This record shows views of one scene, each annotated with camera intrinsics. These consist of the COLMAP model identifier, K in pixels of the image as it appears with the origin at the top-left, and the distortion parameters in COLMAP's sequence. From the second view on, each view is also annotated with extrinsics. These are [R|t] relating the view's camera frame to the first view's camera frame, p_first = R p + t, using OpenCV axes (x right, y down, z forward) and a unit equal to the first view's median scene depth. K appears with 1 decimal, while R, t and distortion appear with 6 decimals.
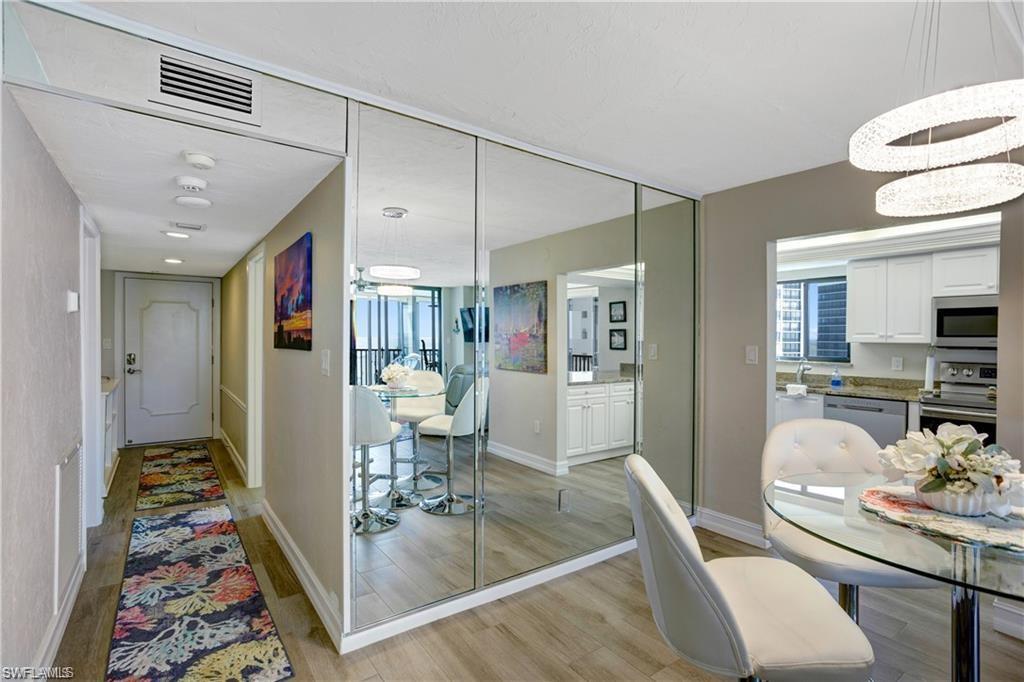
lens RADIAL K [[491.9, 0, 512.0], [0, 491.9, 341.0], [0, 0, 1]] dist [-0.000861, -0.000080]
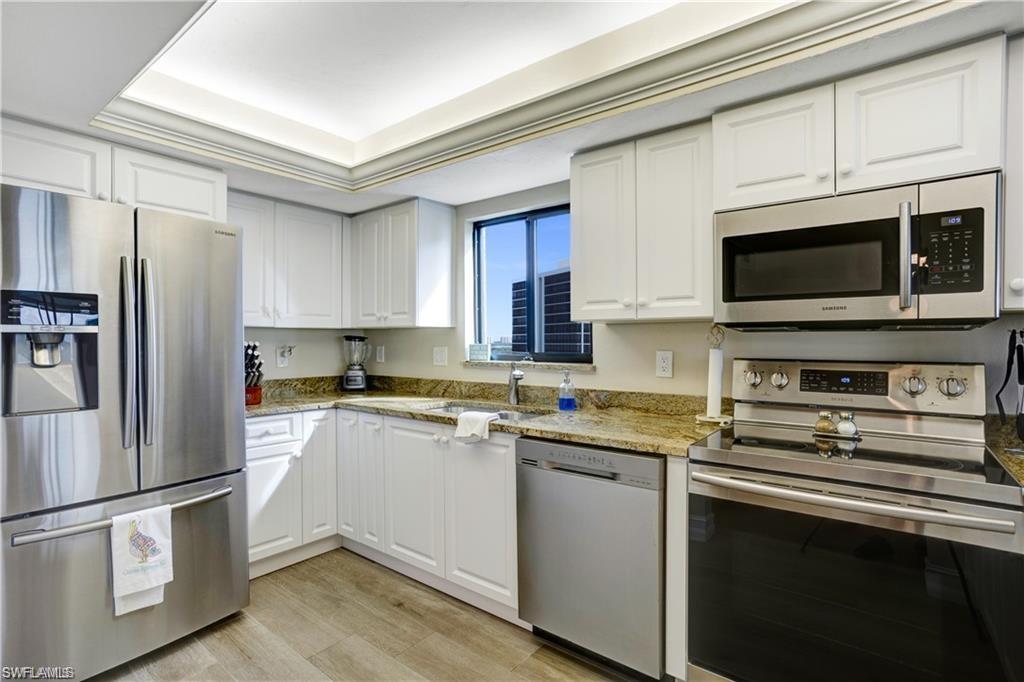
lens RADIAL K [[500.5, 0, 512.0], [0, 500.5, 341.0], [0, 0, 1]] dist [-0.032681, 0.000225]
pose [[0.959708, -0.000724, 0.281000, 0.516952], [0.003475, 0.999951, -0.009293, 0.028064], [-0.280979, 0.009895, 0.959663, 0.581618]]
